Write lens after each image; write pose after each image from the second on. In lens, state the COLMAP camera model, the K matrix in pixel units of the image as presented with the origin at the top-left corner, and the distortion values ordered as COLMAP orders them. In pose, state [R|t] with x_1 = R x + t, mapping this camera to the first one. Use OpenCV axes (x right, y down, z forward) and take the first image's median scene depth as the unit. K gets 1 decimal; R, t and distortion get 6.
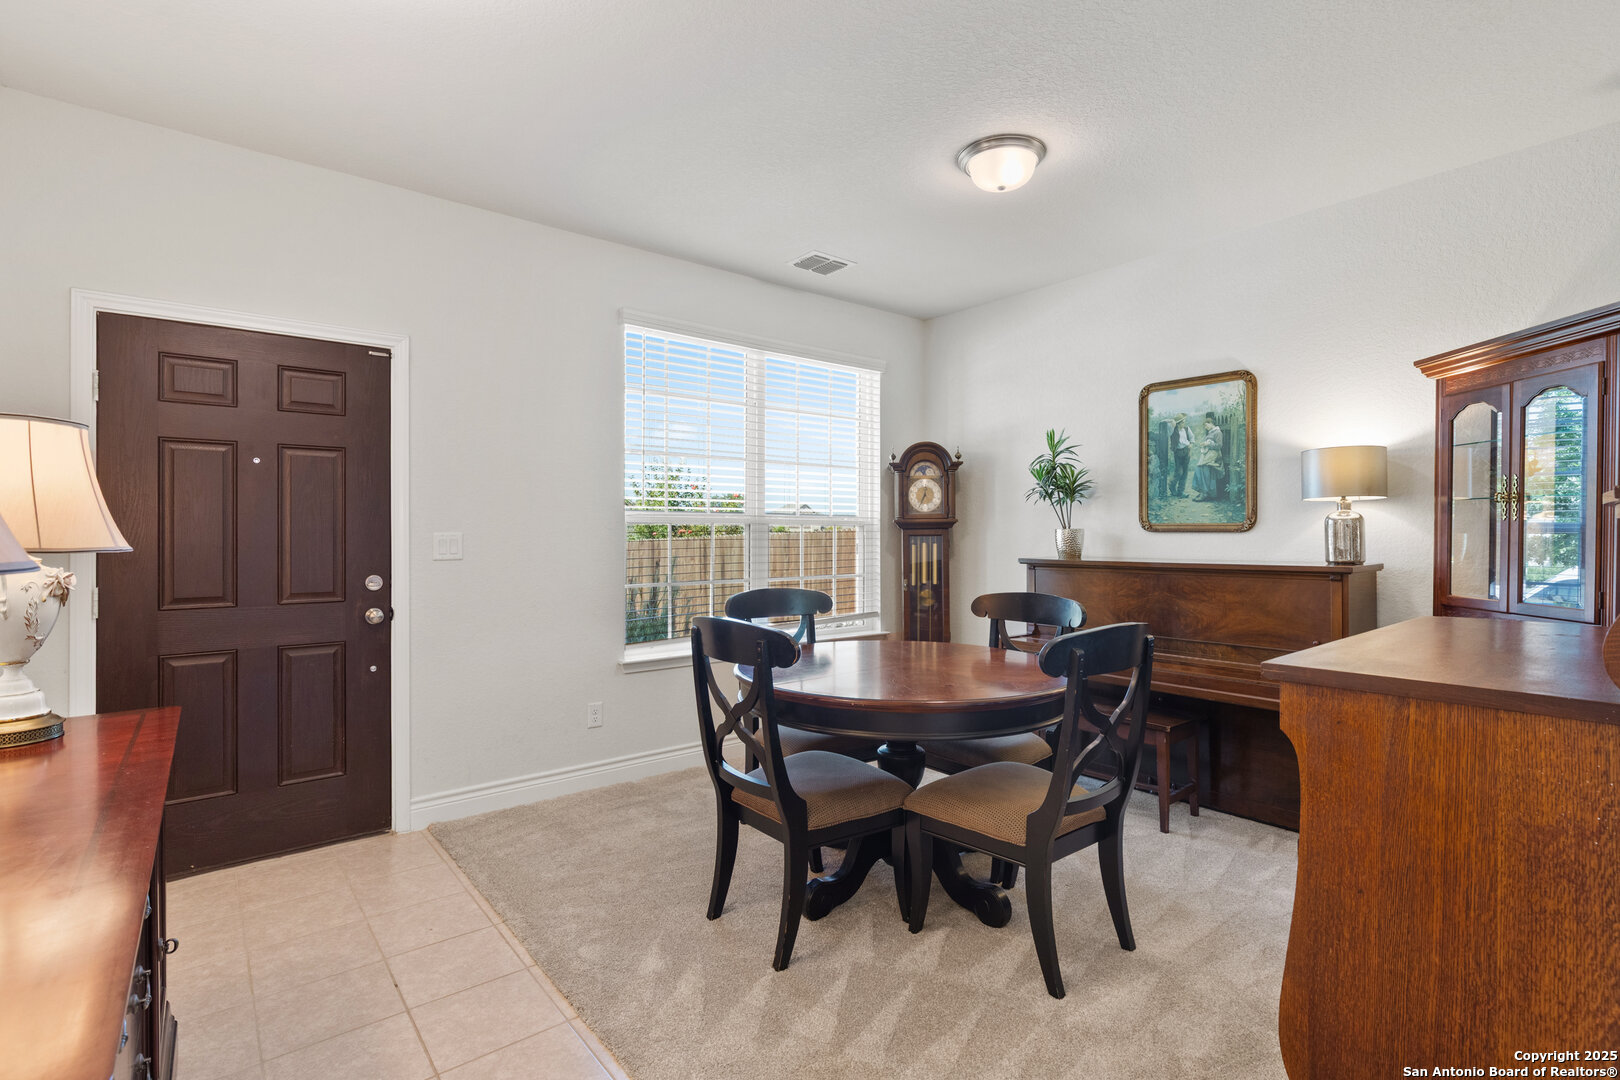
lens RADIAL K [[762.2, 0, 812.1], [0, 762.2, 532.1], [0, 0, 1]] dist [-0.002638, -0.000892]
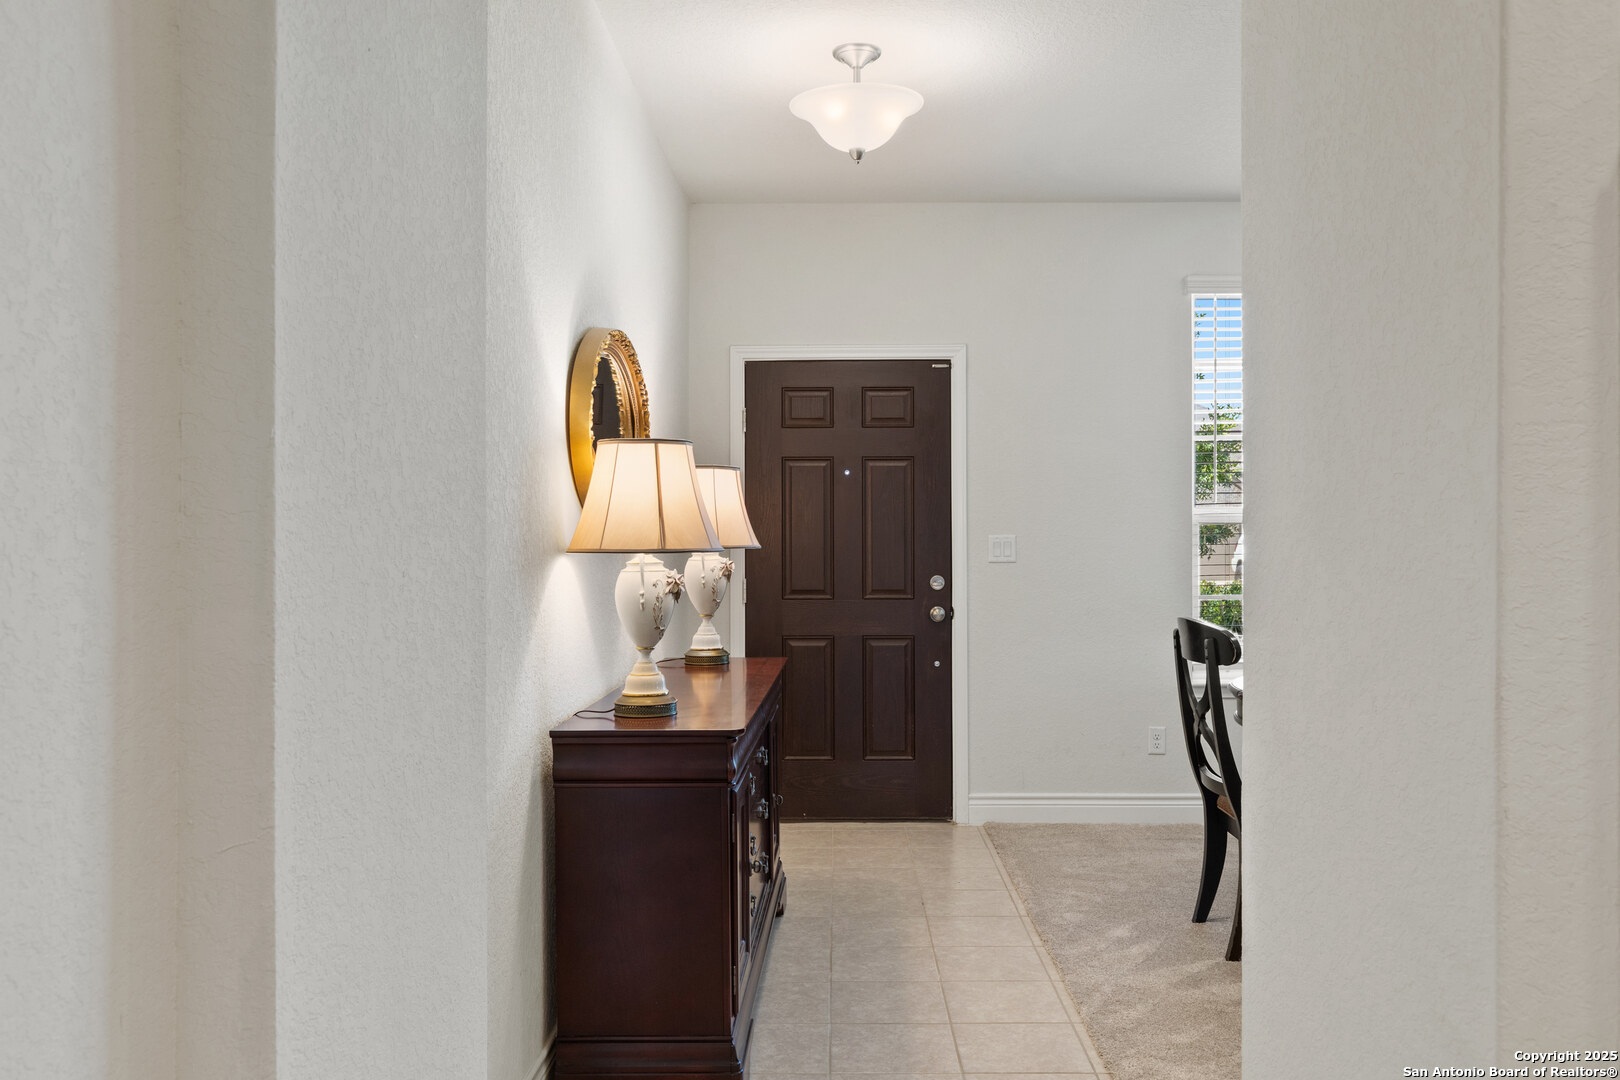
lens RADIAL K [[1305.5, 0, 810.0], [0, 1305.5, 540.0], [0, 0, 1]] dist [0.001185, -0.000121]
pose [[0.759626, 0.001535, -0.650358, 0.512321], [0.002366, 0.999984, 0.005124, -0.002538], [0.650356, -0.005432, 0.759610, -0.536894]]
